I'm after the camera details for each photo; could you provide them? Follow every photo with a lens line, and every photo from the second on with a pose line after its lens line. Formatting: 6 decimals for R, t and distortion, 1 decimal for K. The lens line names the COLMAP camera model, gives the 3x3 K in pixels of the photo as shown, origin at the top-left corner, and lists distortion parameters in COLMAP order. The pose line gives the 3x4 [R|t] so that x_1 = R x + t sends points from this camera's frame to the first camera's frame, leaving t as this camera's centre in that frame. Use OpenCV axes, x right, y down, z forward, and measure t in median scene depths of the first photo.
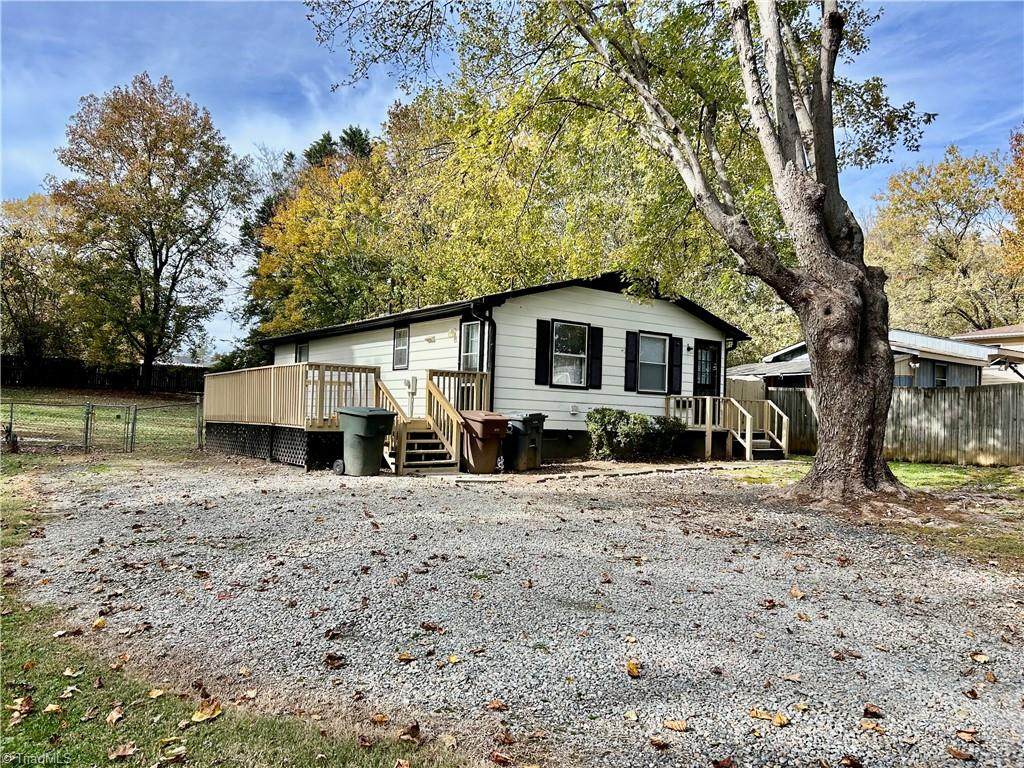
lens RADIAL K [[765.9, 0, 511.5], [0, 765.9, 385.1], [0, 0, 1]] dist [0.043201, -0.045521]
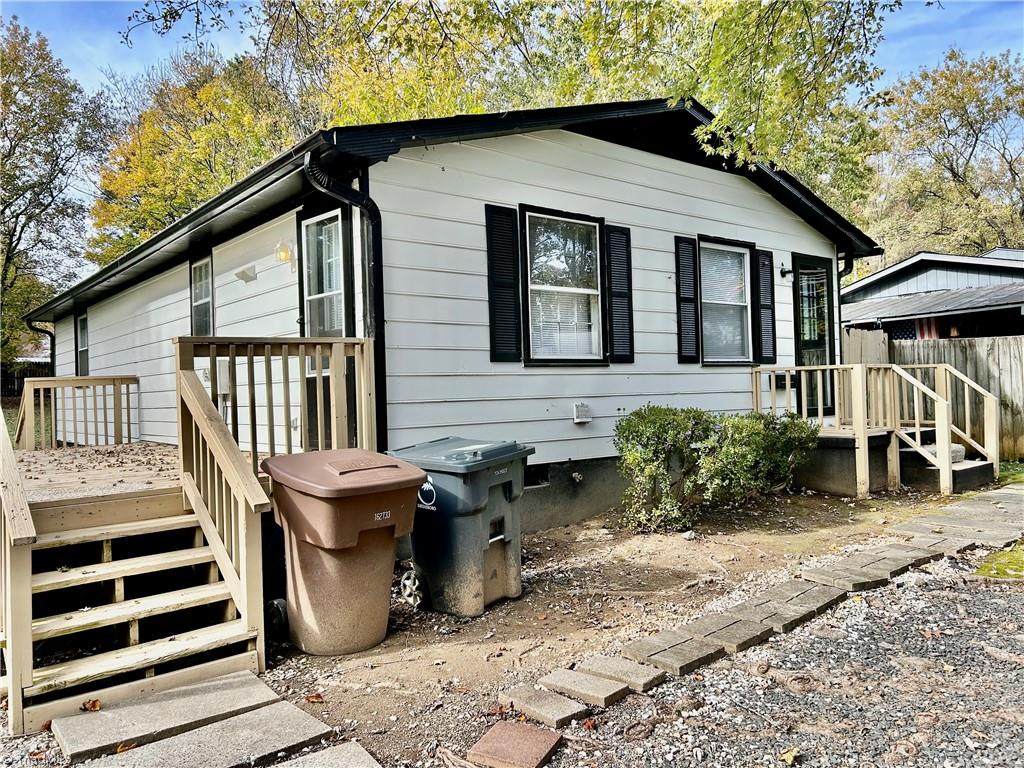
lens RADIAL K [[765.9, 0, 515.6], [0, 765.9, 386.2], [0, 0, 1]] dist [0.043201, -0.045521]
pose [[0.995210, -0.062653, 0.075045, 0.011115], [0.059951, 0.997488, 0.037739, -0.002300], [-0.077221, -0.033059, 0.996466, 0.519425]]
